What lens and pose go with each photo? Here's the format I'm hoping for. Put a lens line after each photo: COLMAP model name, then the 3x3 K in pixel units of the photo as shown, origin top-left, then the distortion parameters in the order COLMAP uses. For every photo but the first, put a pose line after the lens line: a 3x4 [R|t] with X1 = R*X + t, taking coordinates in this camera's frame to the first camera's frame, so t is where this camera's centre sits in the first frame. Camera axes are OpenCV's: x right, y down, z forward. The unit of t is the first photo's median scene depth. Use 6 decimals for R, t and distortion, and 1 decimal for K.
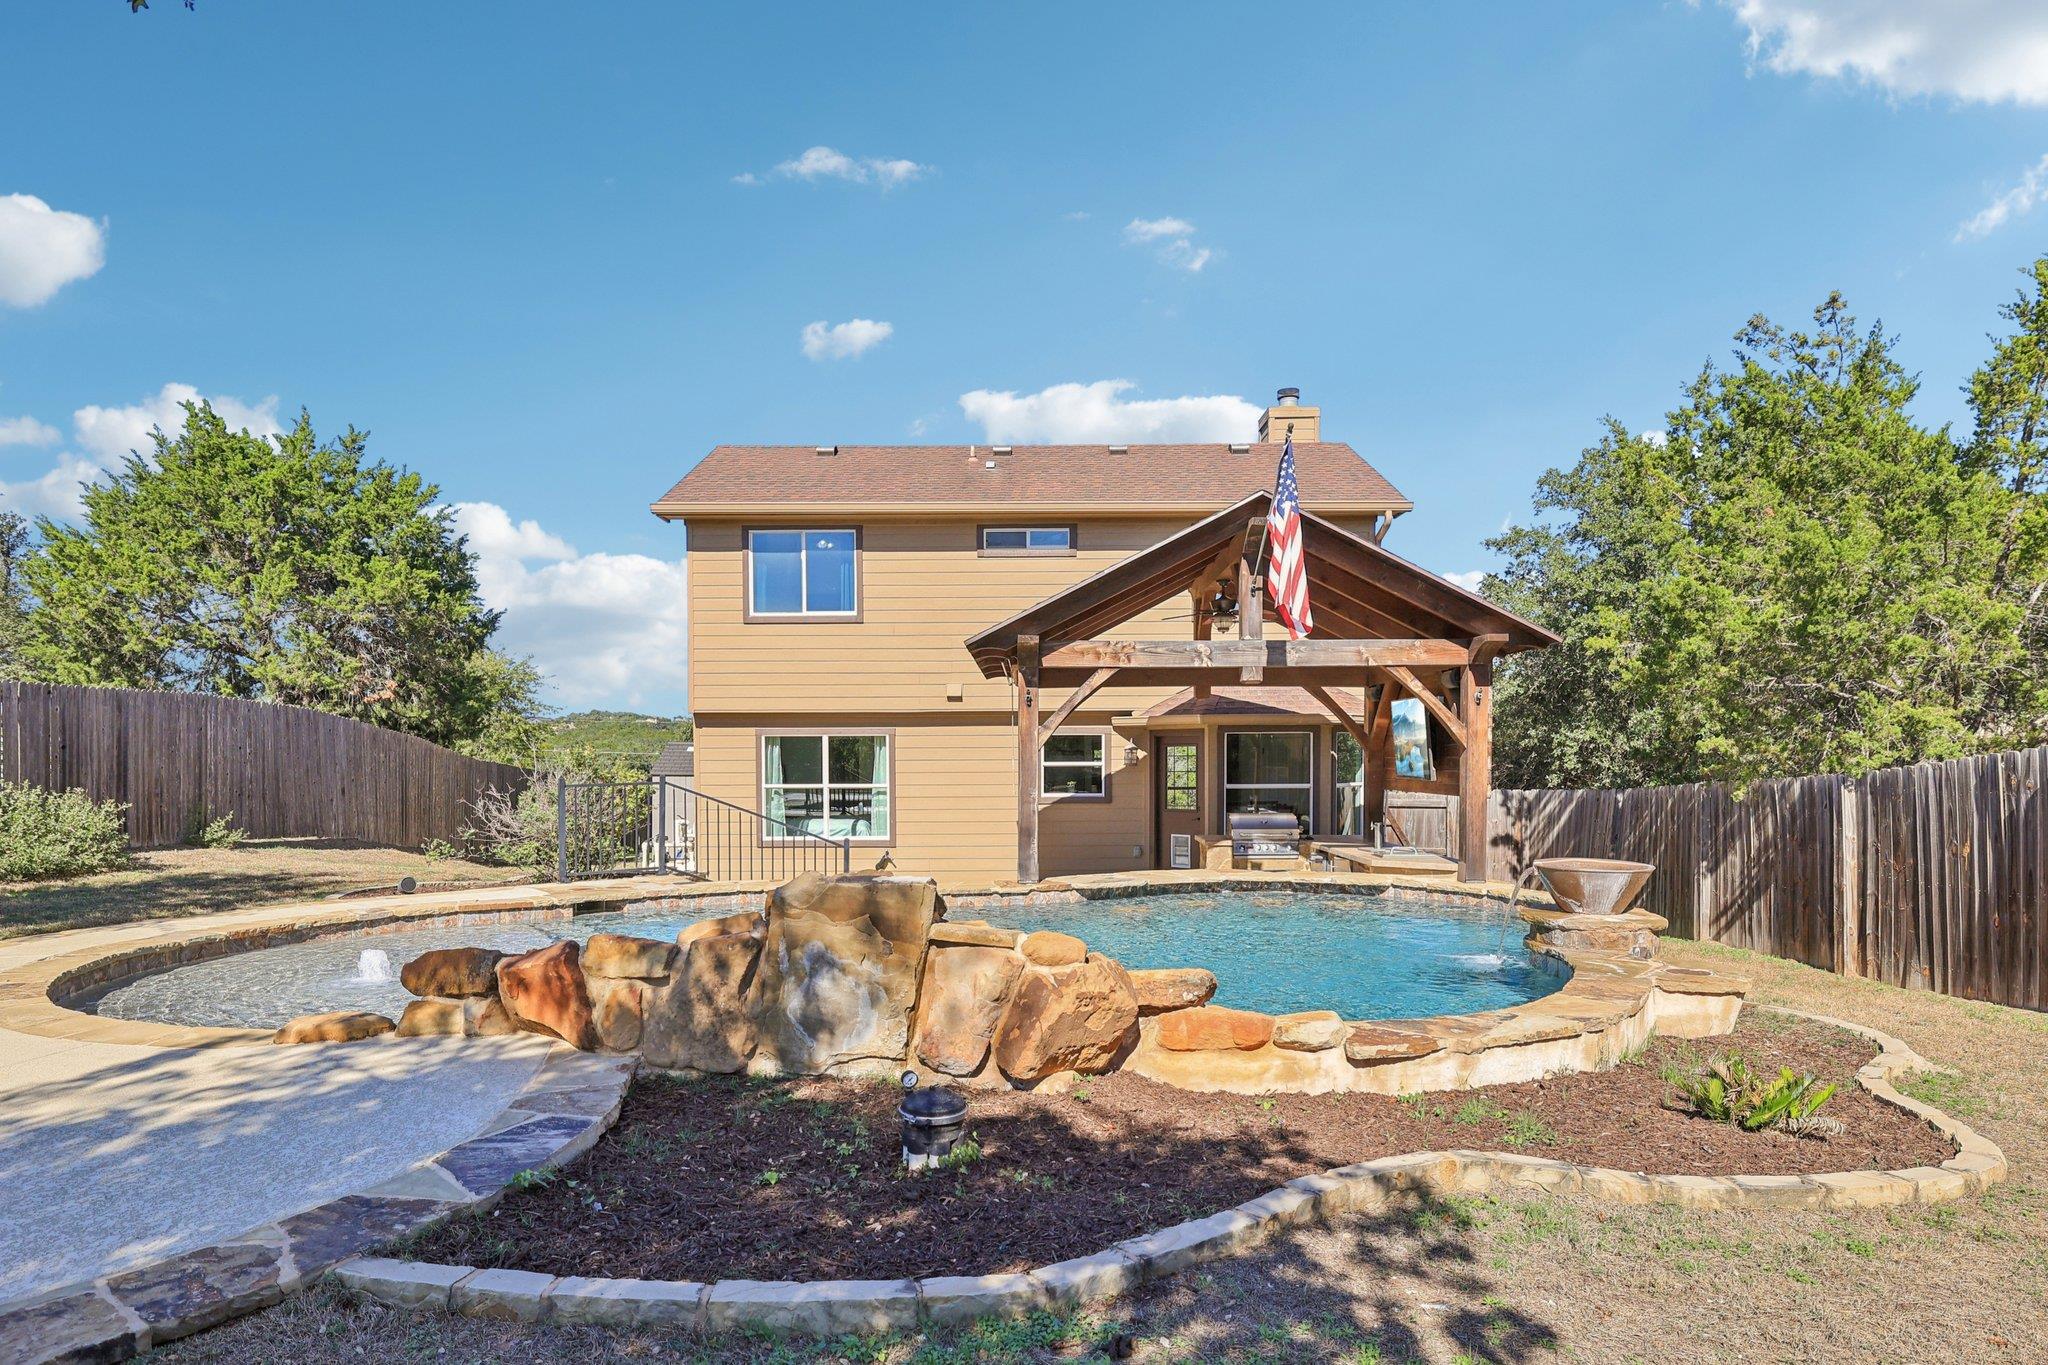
lens RADIAL K [[1181.1, 0, 1022.9], [0, 1181.1, 761.7], [0, 0, 1]] dist [-0.003122, -0.000237]
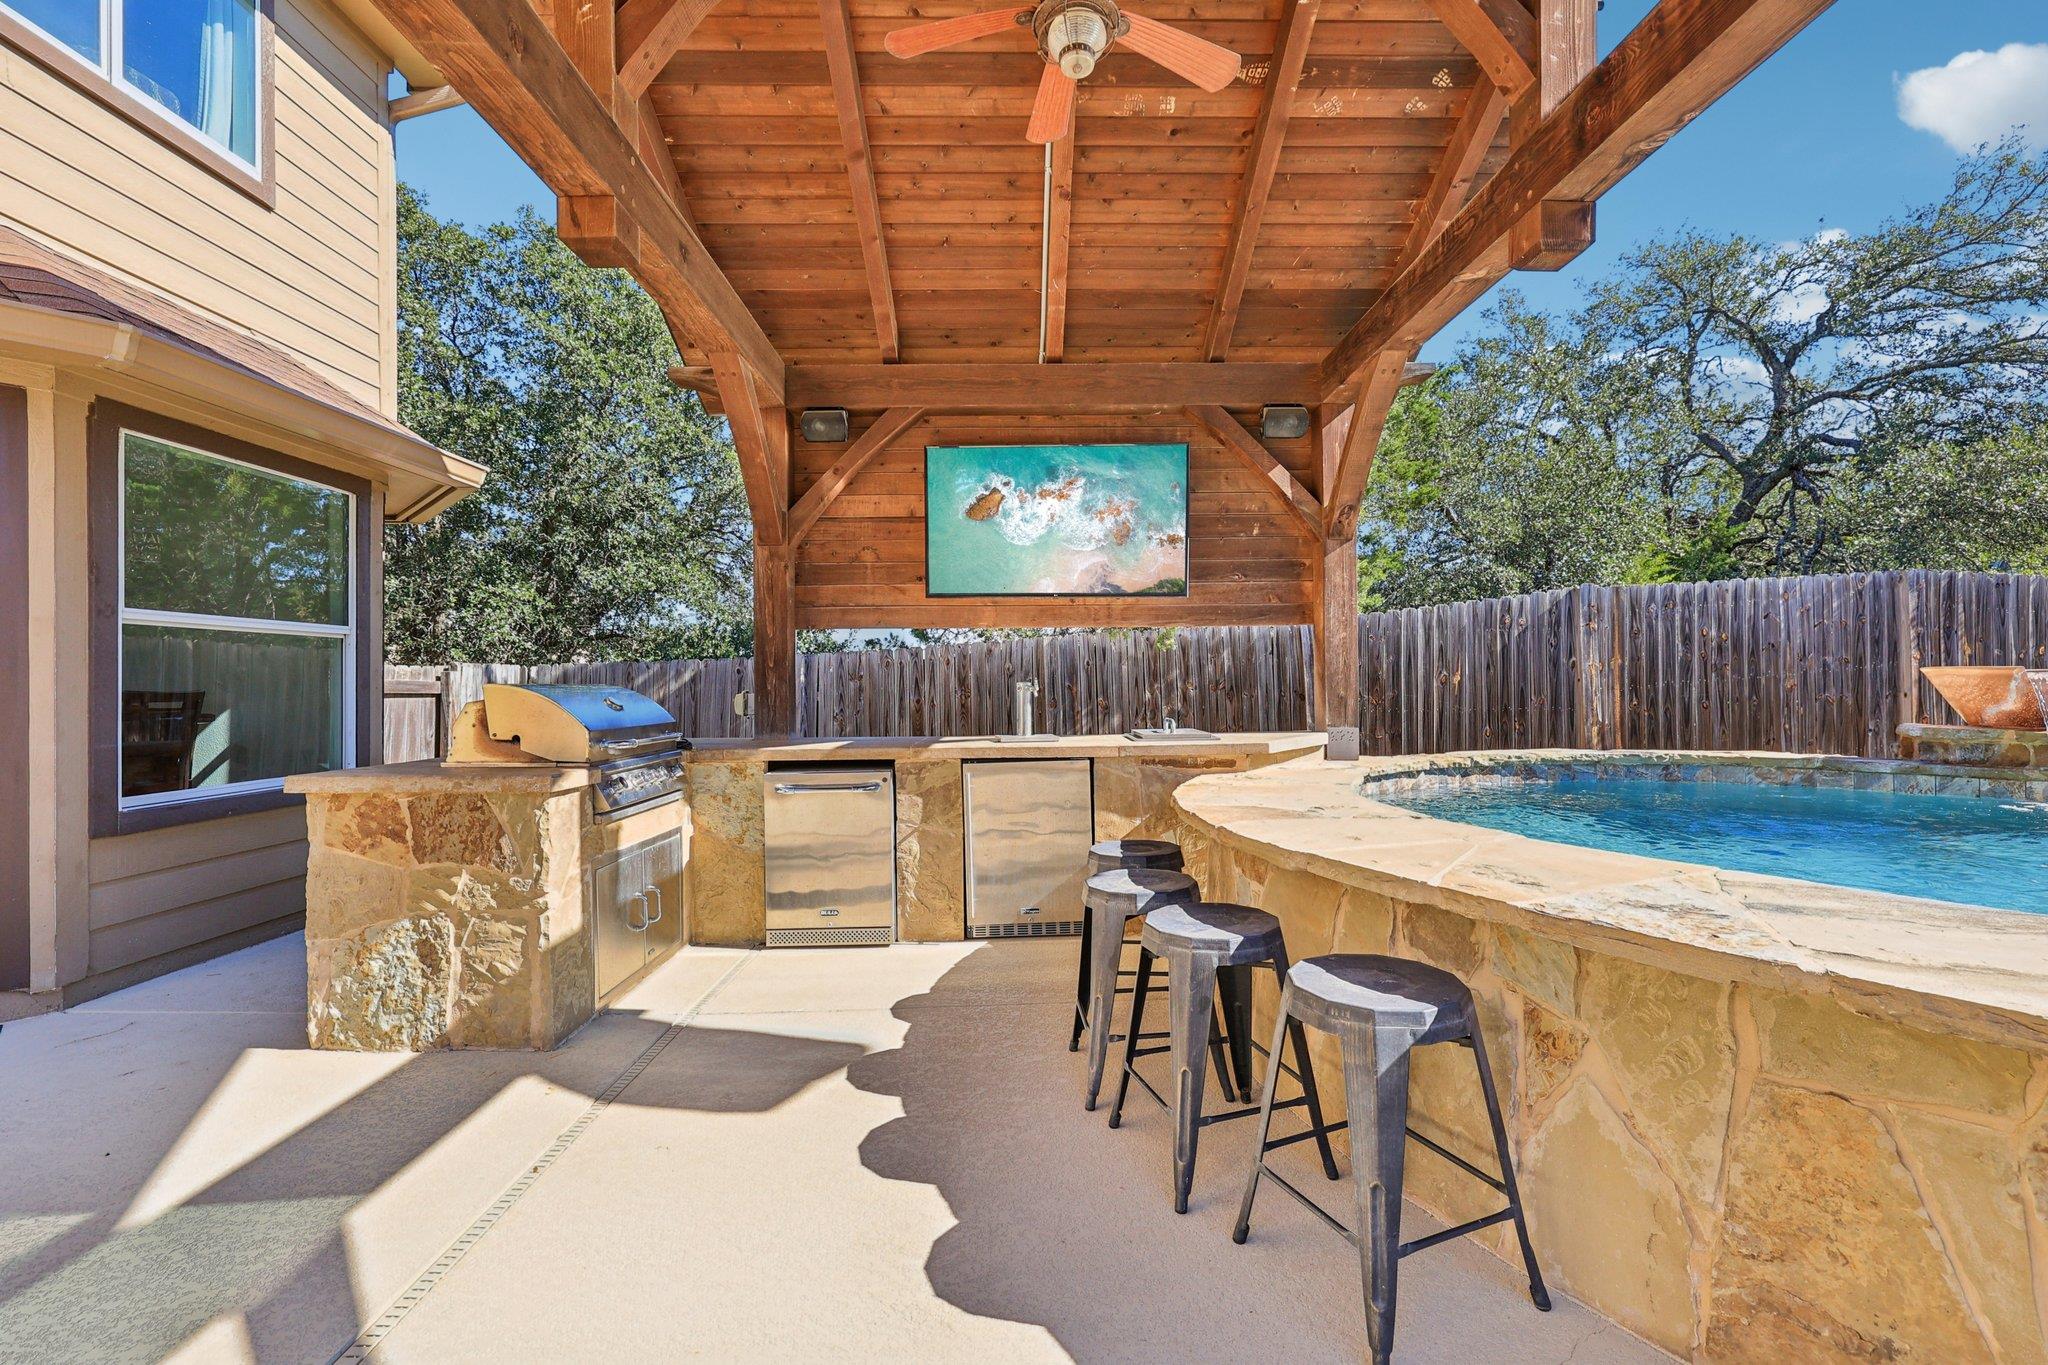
lens RADIAL K [[862.5, 0, 1033.2], [0, 862.5, 675.9], [0, 0, 1]] dist [-0.000829, 0.000128]
pose [[-0.025063, 0.012148, 0.999612, -0.053713], [0.012664, 0.999850, -0.011833, 0.051480], [-0.999606, 0.012363, -0.025213, 0.965698]]
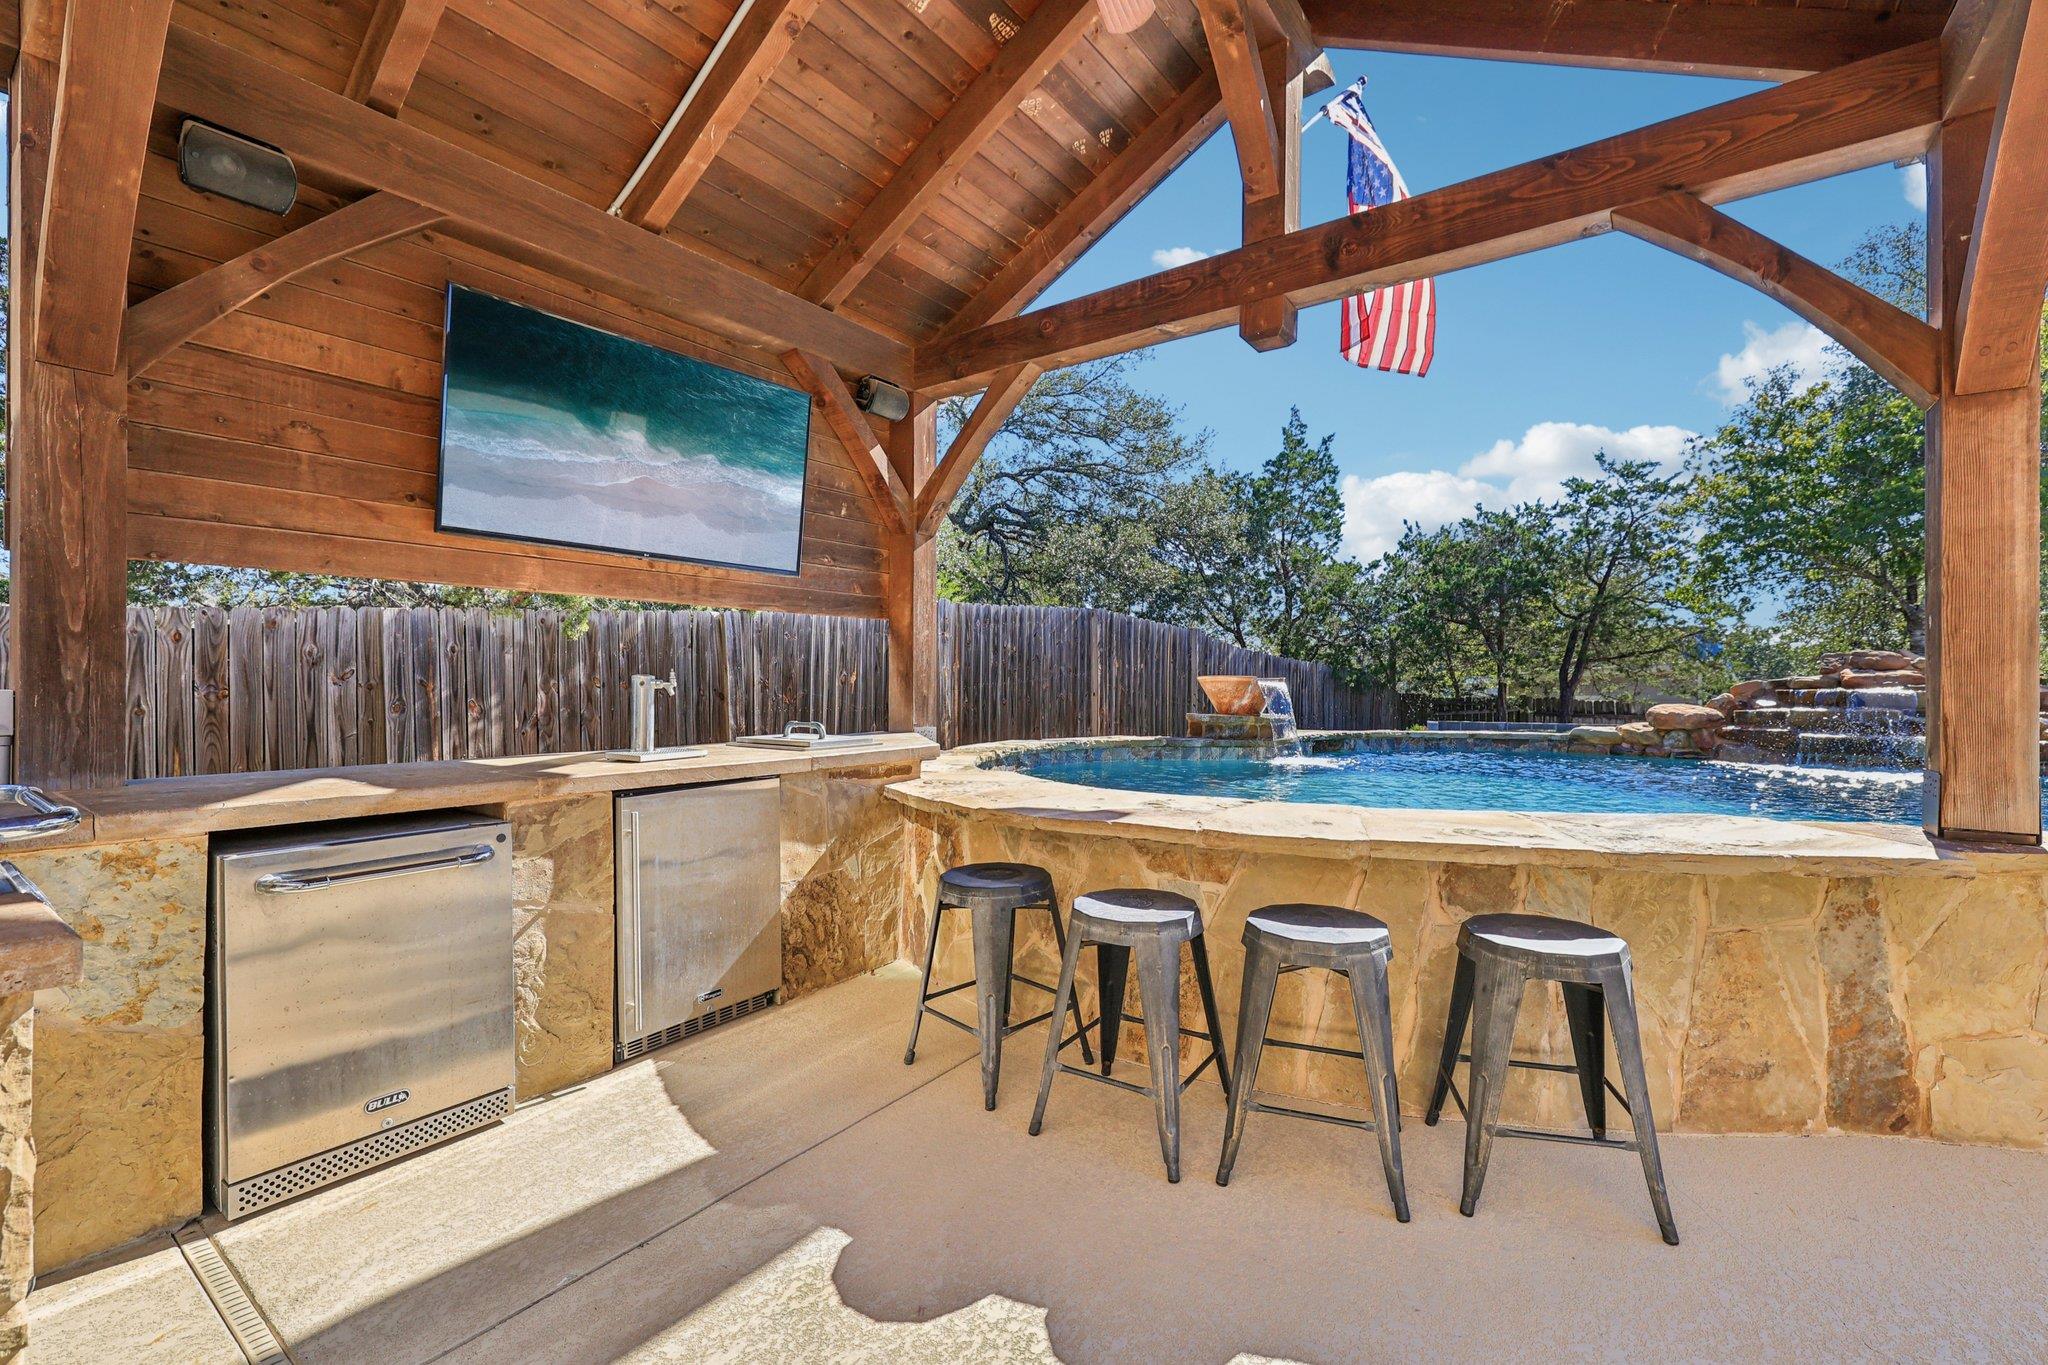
lens RADIAL K [[874.5, 0, 1026.2], [0, 874.5, 679.1], [0, 0, 1]] dist [-0.000777, 0.000003]
pose [[-0.809449, 0.000111, 0.587190, 0.061032], [-0.000874, 0.999999, -0.001394, 0.051286], [-0.587189, -0.001641, -0.809448, 1.095592]]
